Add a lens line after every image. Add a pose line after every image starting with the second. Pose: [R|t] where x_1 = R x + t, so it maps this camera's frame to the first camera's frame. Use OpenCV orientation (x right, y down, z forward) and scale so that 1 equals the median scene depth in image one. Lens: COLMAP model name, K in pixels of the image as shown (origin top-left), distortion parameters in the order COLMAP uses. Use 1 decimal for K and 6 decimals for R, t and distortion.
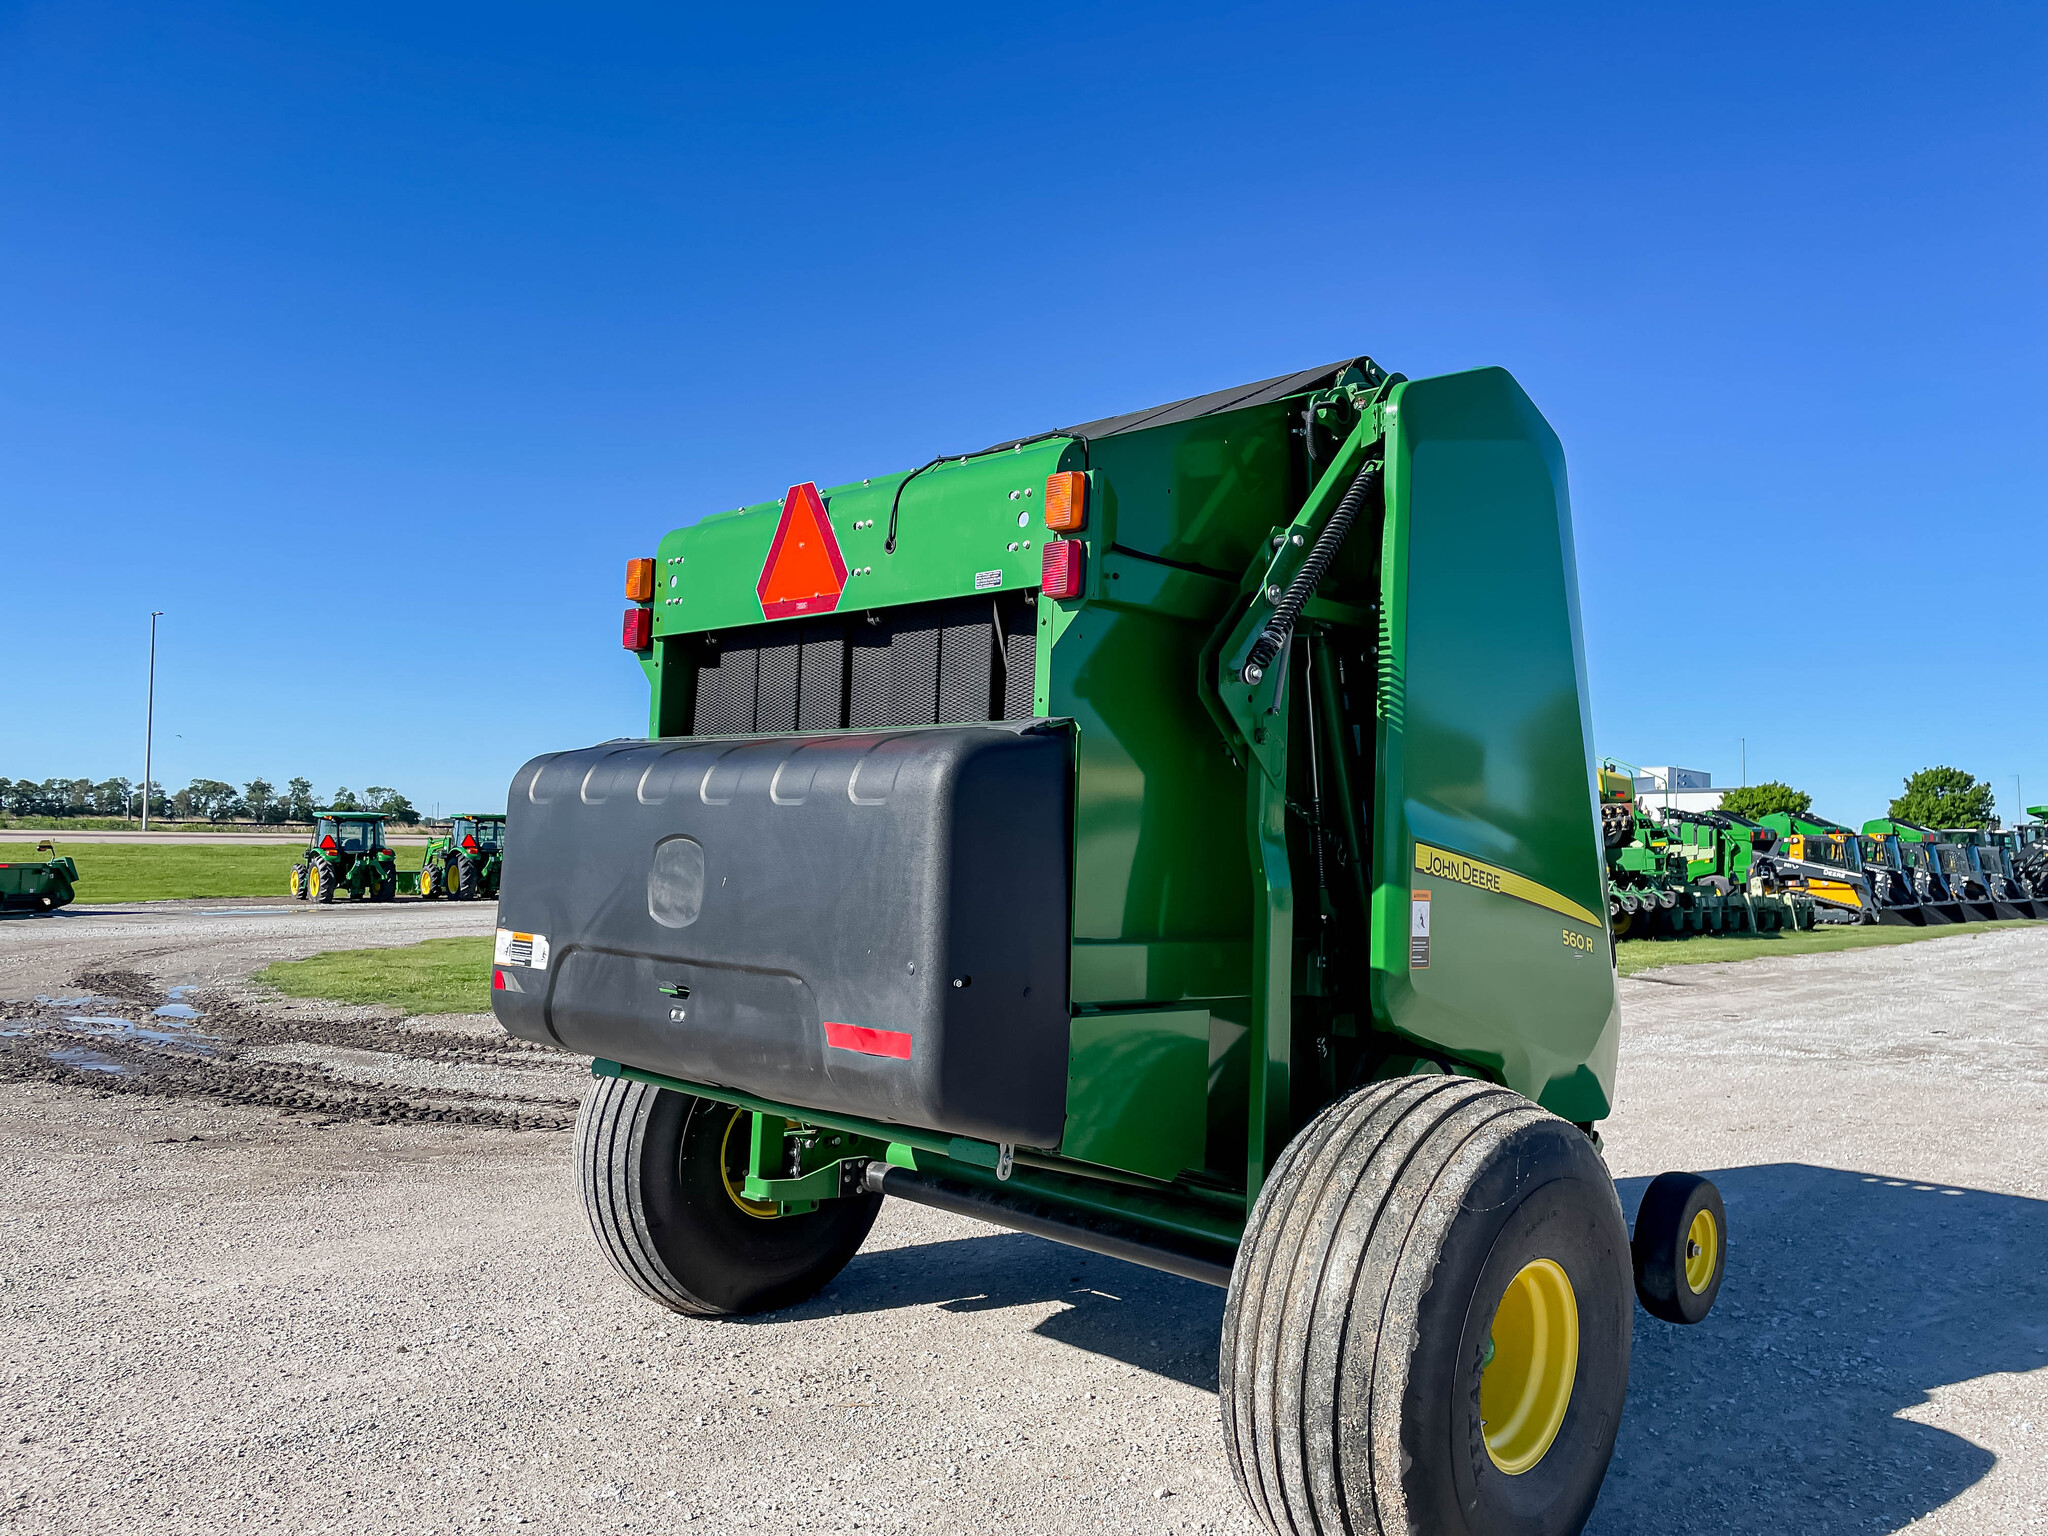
lens RADIAL K [[1527.9, 0, 1036.3], [0, 1527.9, 769.1], [0, 0, 1]] dist [0.105094, -0.135725]
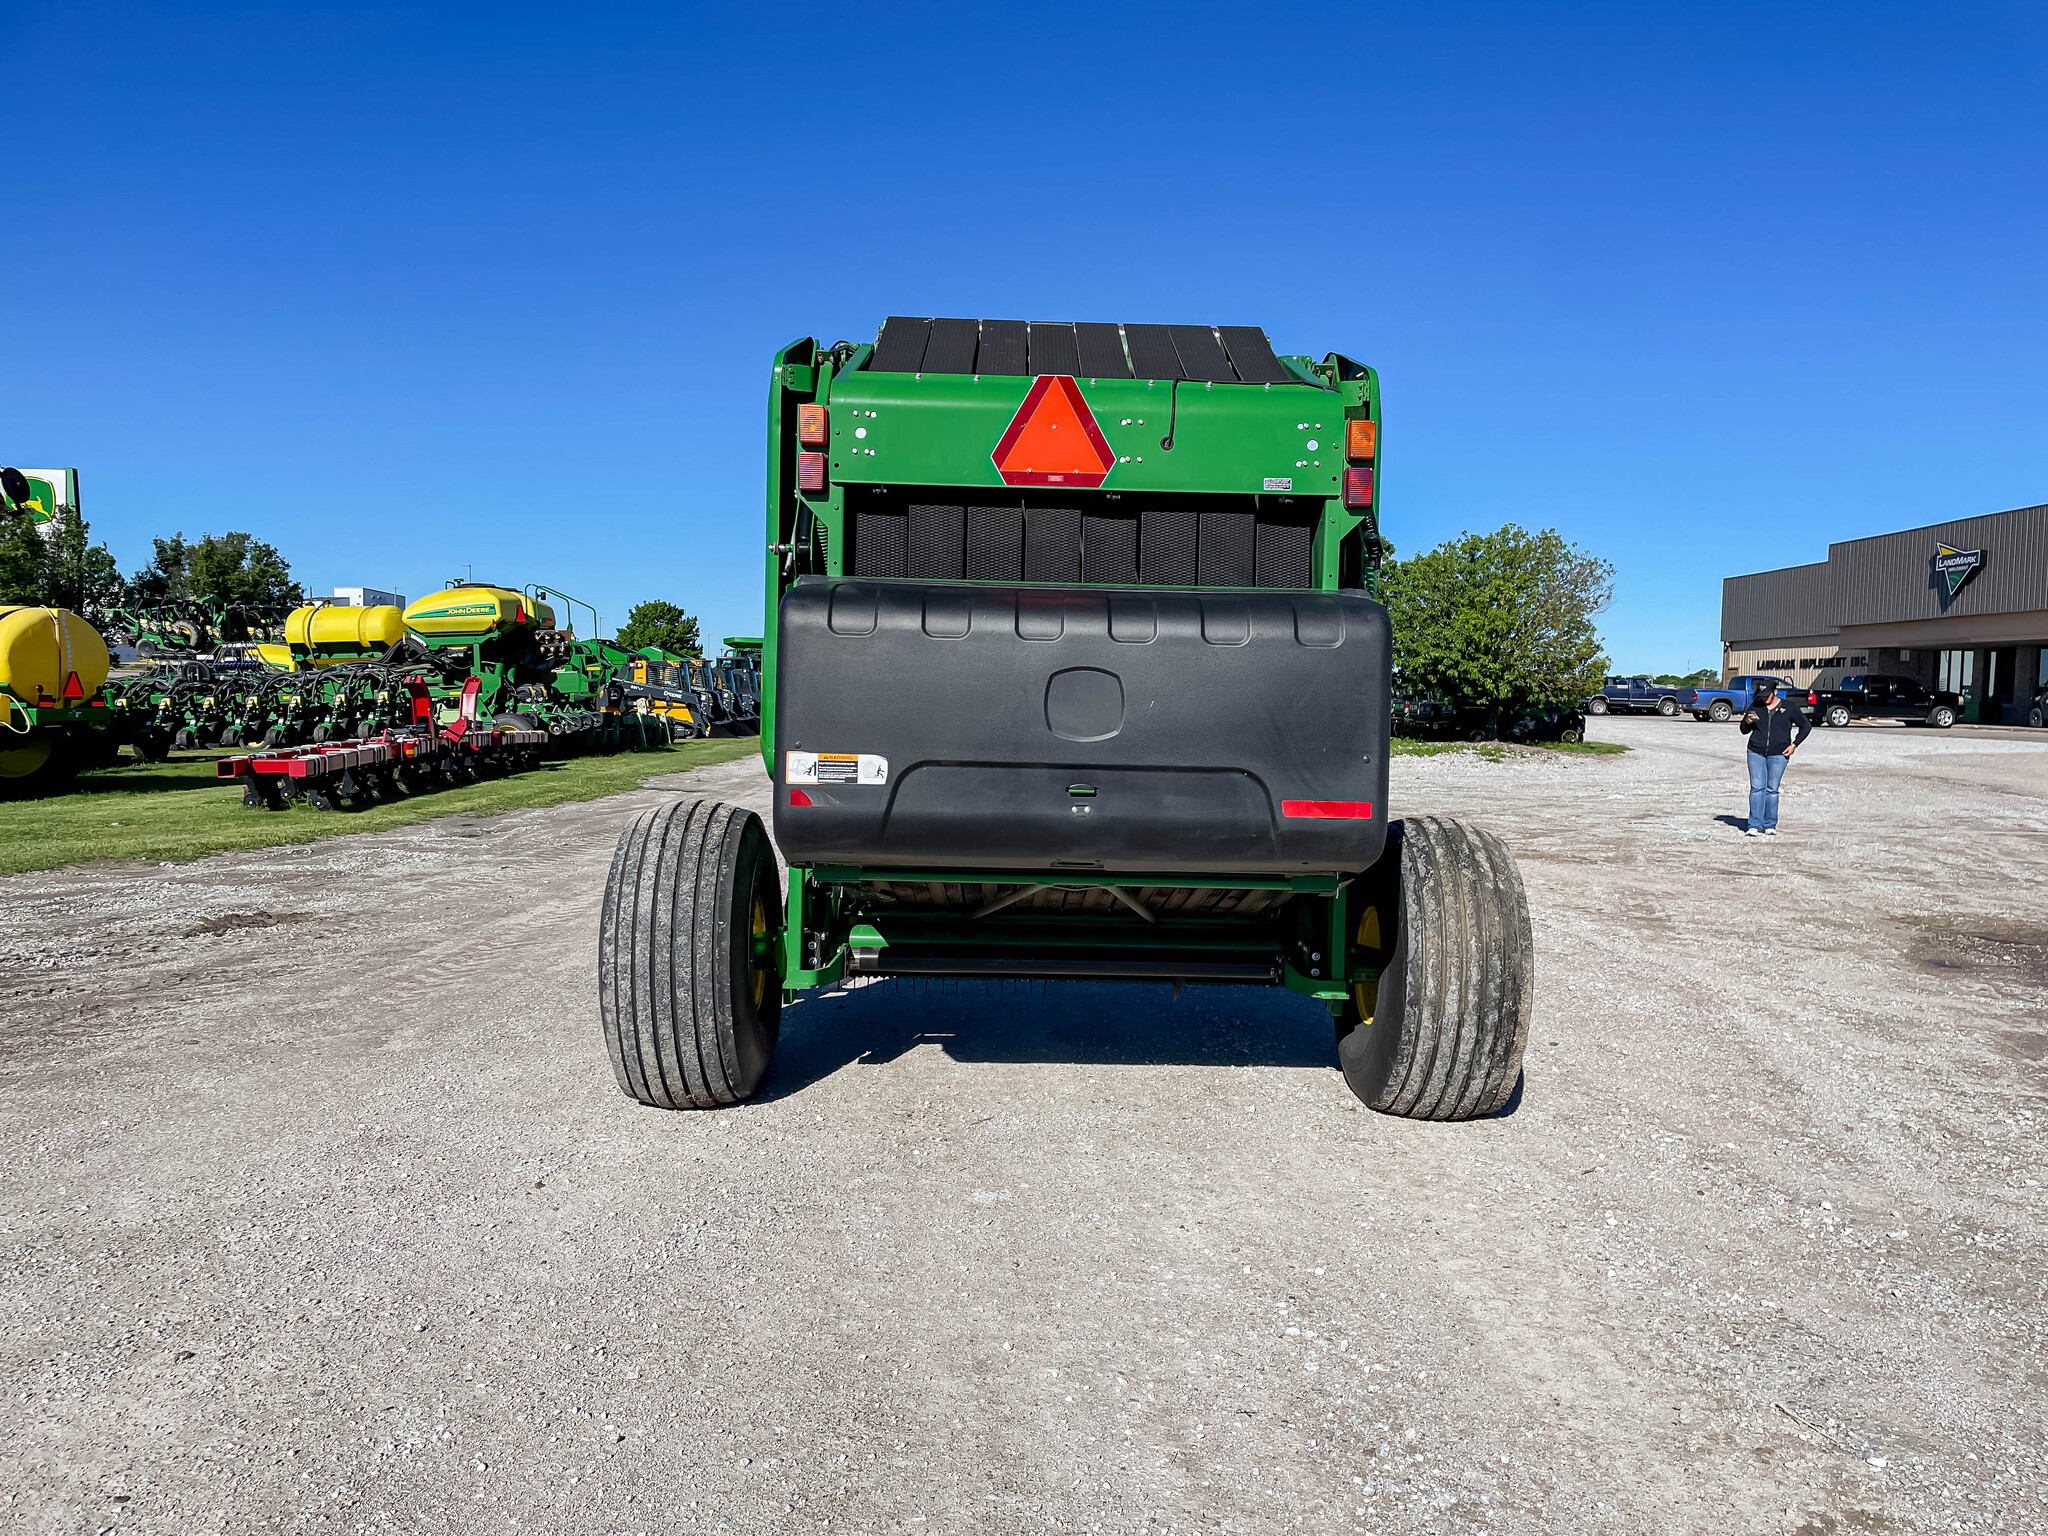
lens RADIAL K [[1527.9, 0, 1036.3], [0, 1527.9, 769.1], [0, 0, 1]] dist [0.105094, -0.135725]
pose [[0.700562, -0.041840, 0.712364, -0.259318], [-0.039770, 0.994439, 0.097519, 0.001212], [-0.712482, -0.096649, 0.695002, 0.035502]]
